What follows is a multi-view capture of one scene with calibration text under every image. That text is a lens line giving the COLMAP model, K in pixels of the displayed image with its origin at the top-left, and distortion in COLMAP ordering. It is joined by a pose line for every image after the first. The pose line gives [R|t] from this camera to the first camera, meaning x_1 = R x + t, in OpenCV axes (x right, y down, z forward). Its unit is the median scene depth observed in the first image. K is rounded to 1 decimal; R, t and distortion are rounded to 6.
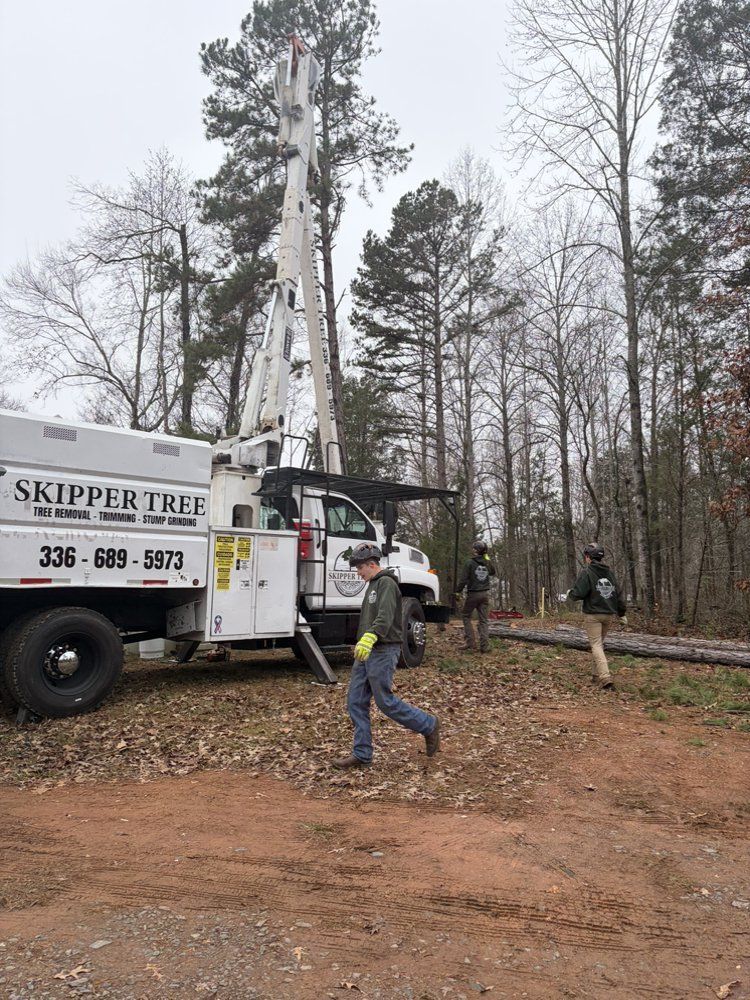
lens RADIAL K [[770.1, 0, 371.4], [0, 770.1, 501.3], [0, 0, 1]] dist [0.051517, -0.051807]
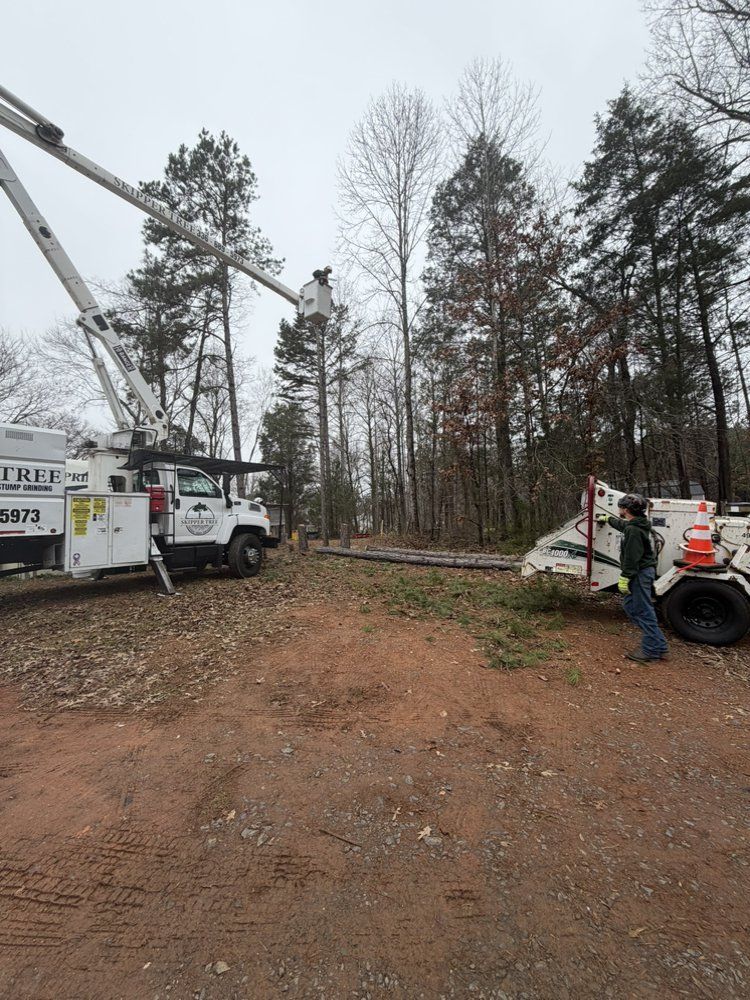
lens RADIAL K [[413.7, 0, 365.7], [0, 413.7, 497.8], [0, 0, 1]] dist [0.001514, 0.000209]
pose [[0.989909, -0.018850, 0.140444, 0.189228], [0.010842, 0.998283, 0.057566, 0.006005], [-0.141288, -0.055463, 0.988414, 0.144378]]
